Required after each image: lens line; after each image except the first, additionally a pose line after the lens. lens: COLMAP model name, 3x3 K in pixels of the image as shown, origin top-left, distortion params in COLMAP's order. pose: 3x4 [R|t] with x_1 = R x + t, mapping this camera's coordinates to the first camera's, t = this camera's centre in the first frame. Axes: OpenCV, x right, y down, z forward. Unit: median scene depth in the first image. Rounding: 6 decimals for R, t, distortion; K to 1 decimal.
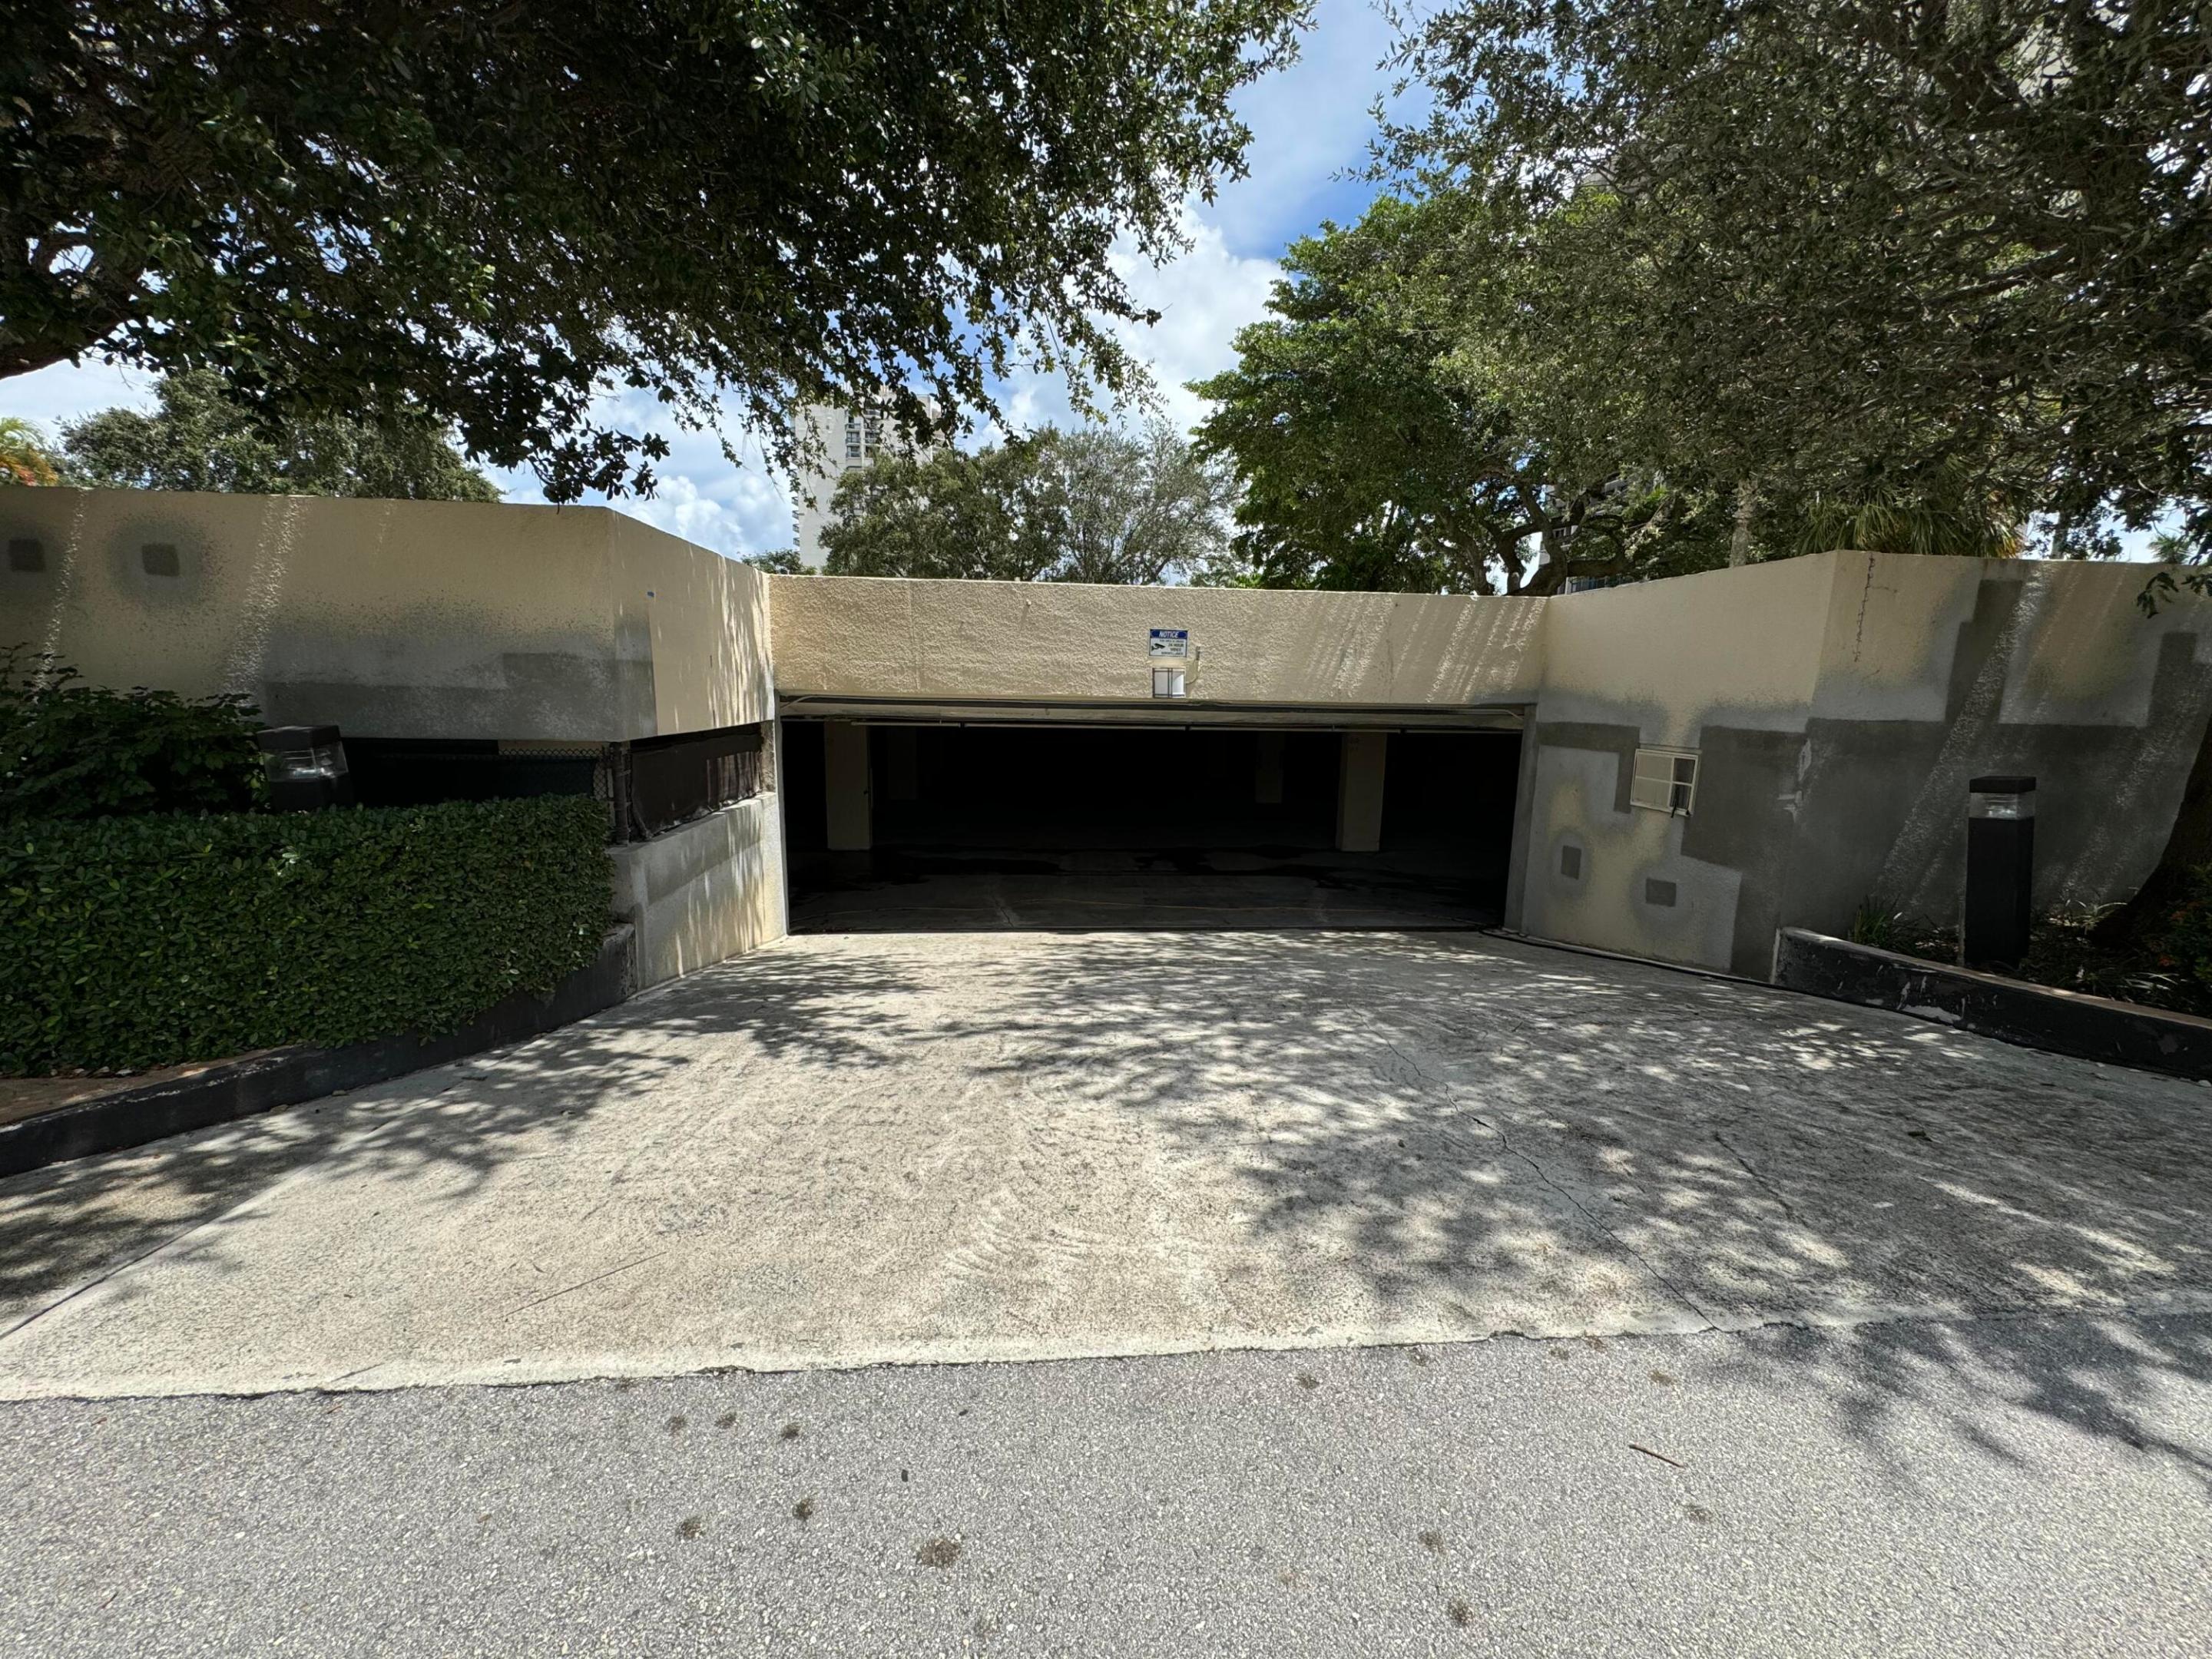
lens RADIAL K [[886.6, 0, 1101.8], [0, 886.6, 836.1], [0, 0, 1]] dist [-0.001060, -0.000173]
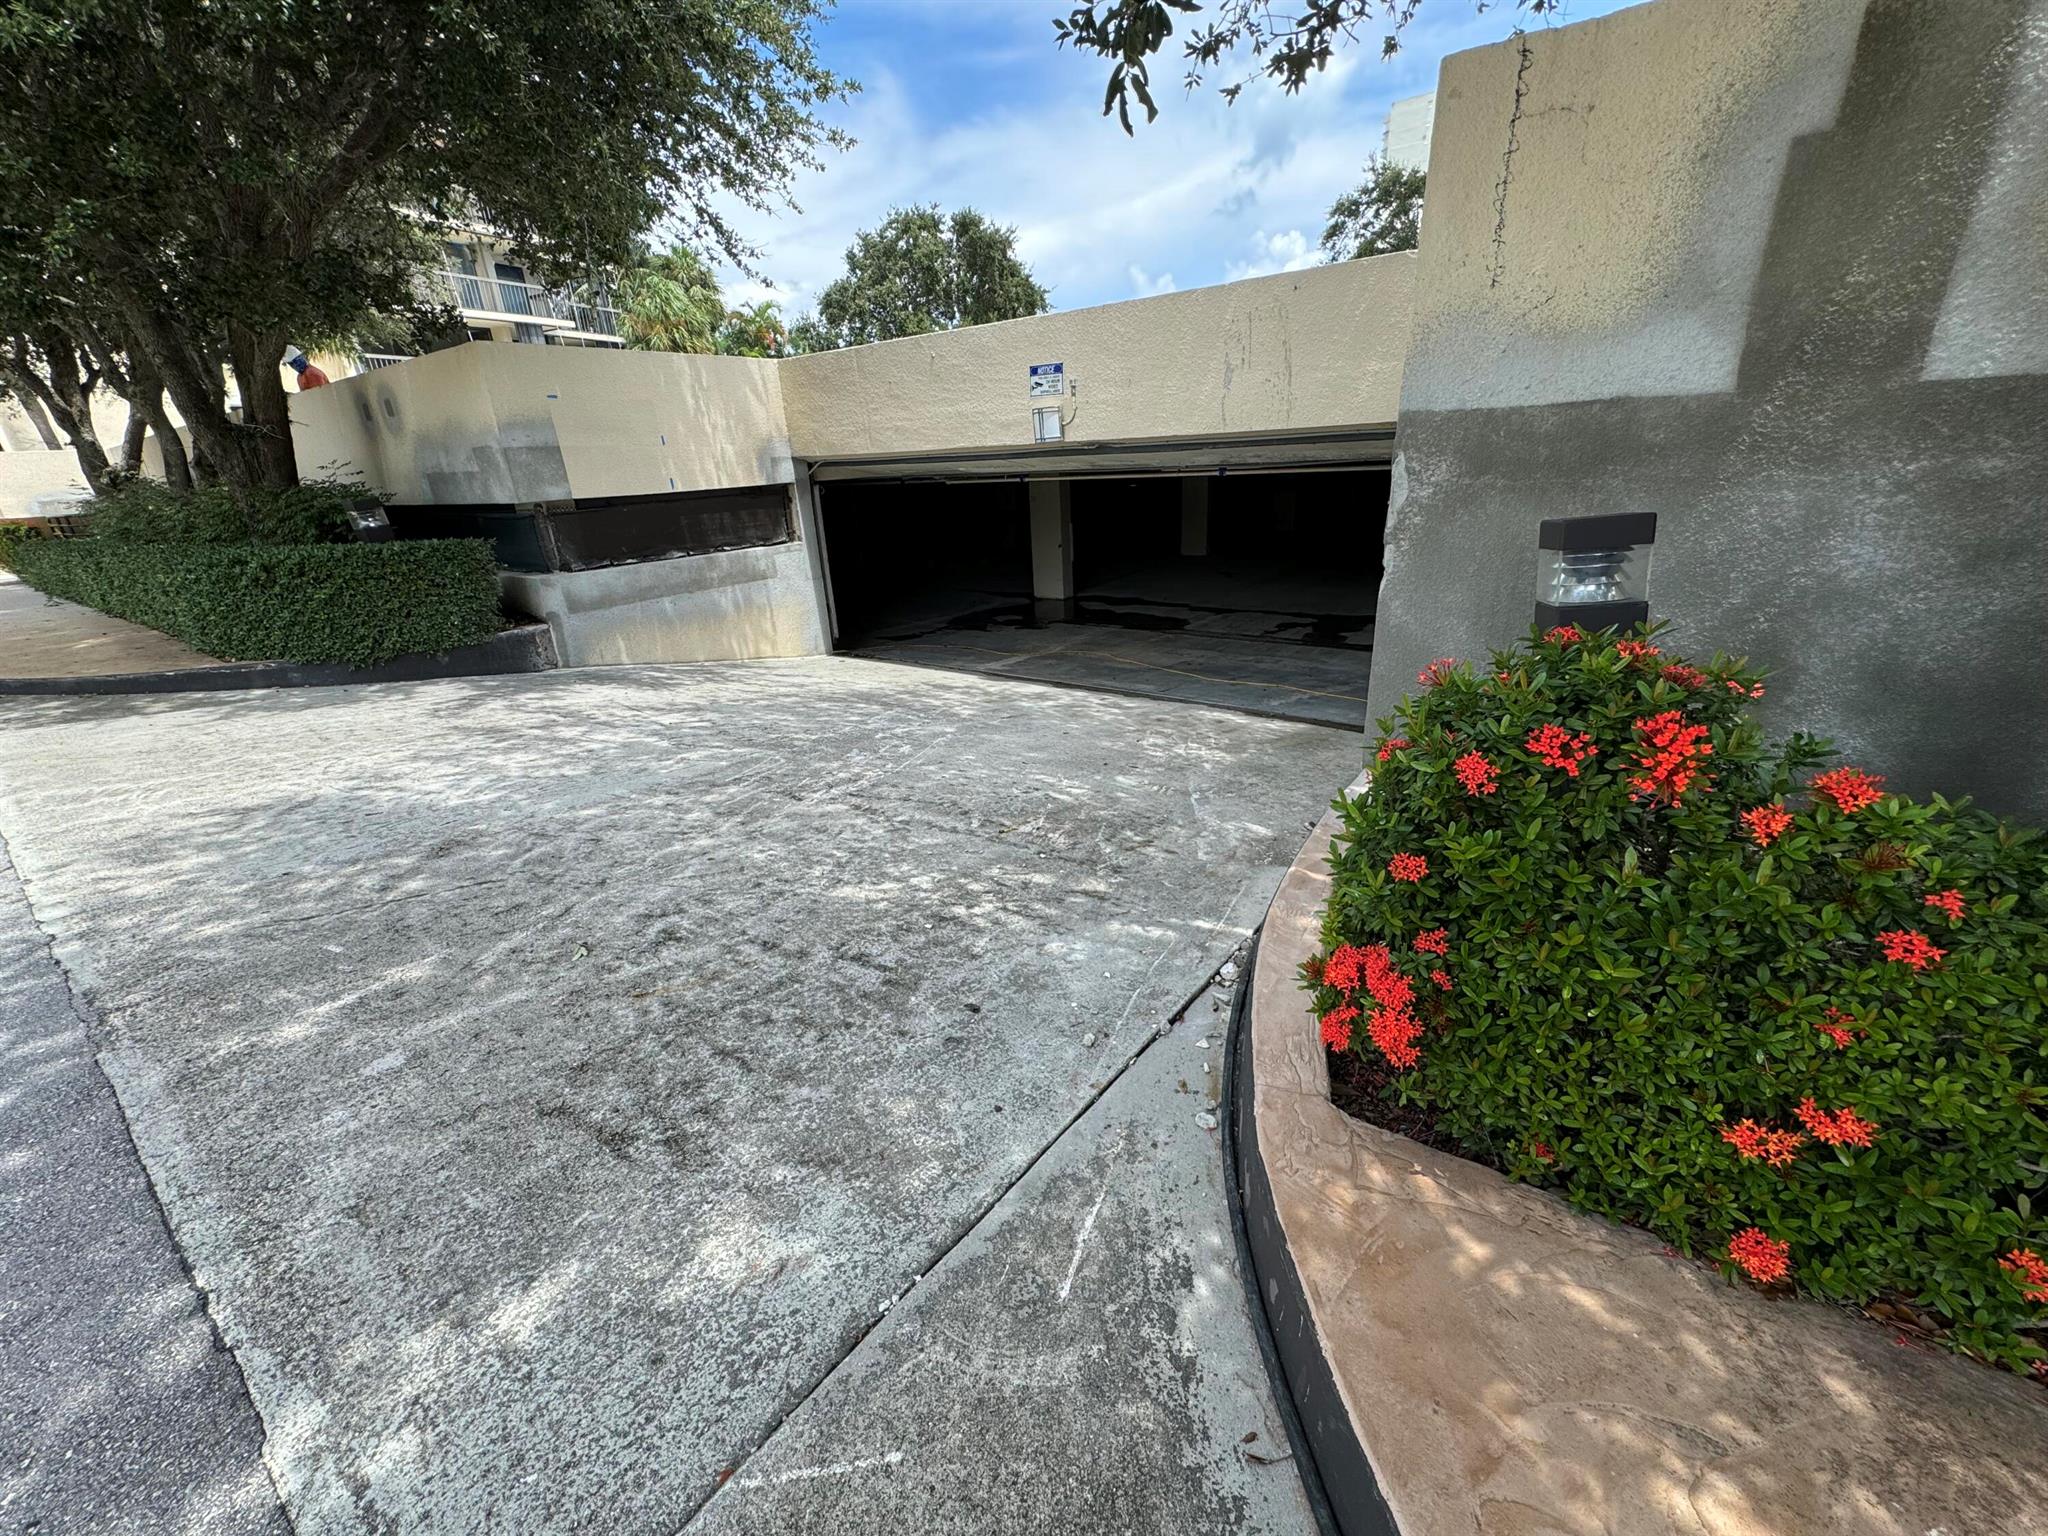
lens RADIAL K [[816.2, 0, 1024.0], [0, 816.2, 768.0], [0, 0, 1]] dist [0.000732, 0.000234]
pose [[0.750752, 0.182754, -0.634801, 0.704837], [-0.044979, 0.972881, 0.226890, -0.013053], [0.659051, -0.141785, 0.738613, 0.296537]]
